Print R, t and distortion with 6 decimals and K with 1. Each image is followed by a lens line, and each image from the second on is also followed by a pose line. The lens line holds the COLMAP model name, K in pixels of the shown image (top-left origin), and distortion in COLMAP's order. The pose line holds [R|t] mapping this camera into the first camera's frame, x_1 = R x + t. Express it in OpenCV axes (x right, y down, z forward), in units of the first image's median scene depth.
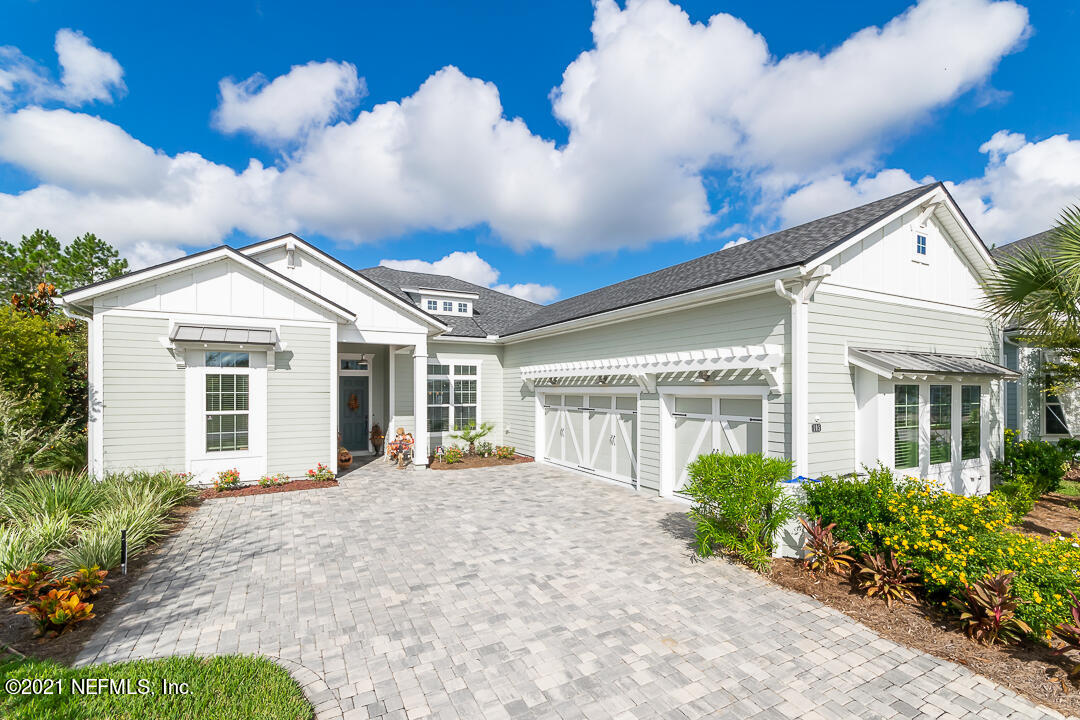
lens RADIAL K [[494.5, 0, 557.1], [0, 494.5, 386.5], [0, 0, 1]] dist [0.000881, 0.000115]
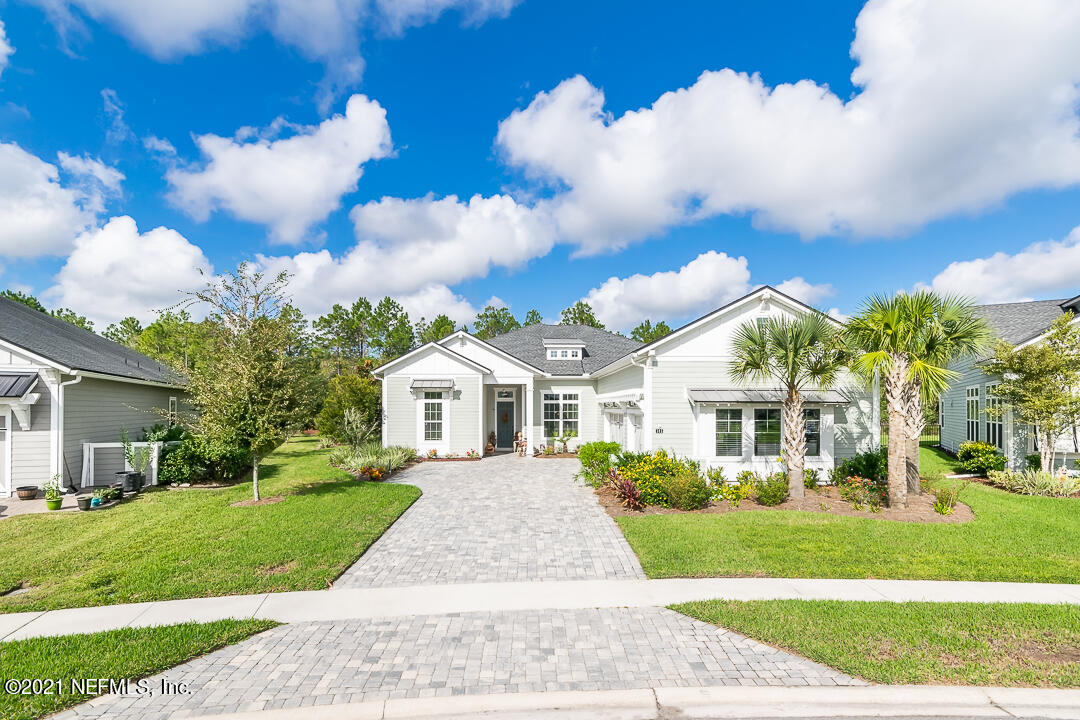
lens RADIAL K [[541.8, 0, 525.5], [0, 541.8, 401.0], [0, 0, 1]] dist [0.004829, 0.000270]
pose [[0.872685, -0.006560, -0.488239, 0.720575], [0.003639, 0.999969, -0.006932, -0.014198], [0.488270, 0.004272, 0.872682, -0.728577]]
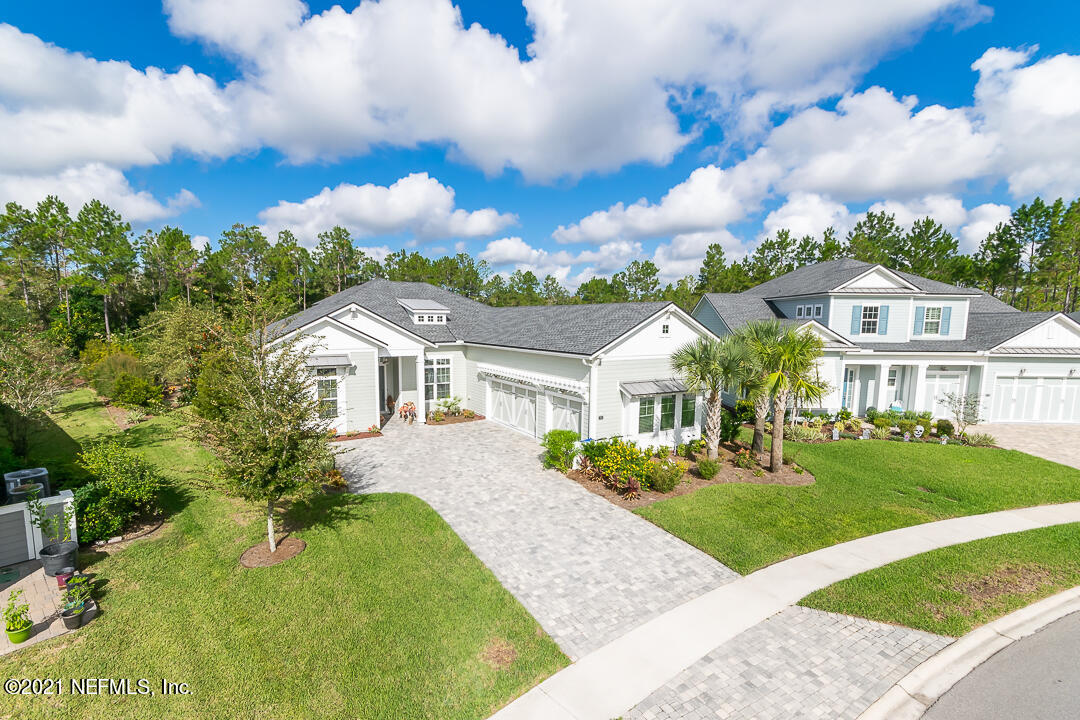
lens RADIAL K [[494.5, 0, 513.4], [0, 494.5, 378.9], [0, 0, 1]] dist [0.000881, 0.000115]
pose [[0.999983, 0.005796, 0.000195, 0.064280], [-0.005774, 0.992009, 0.126033, -0.263141], [0.000537, -0.126032, 0.992026, -0.883034]]
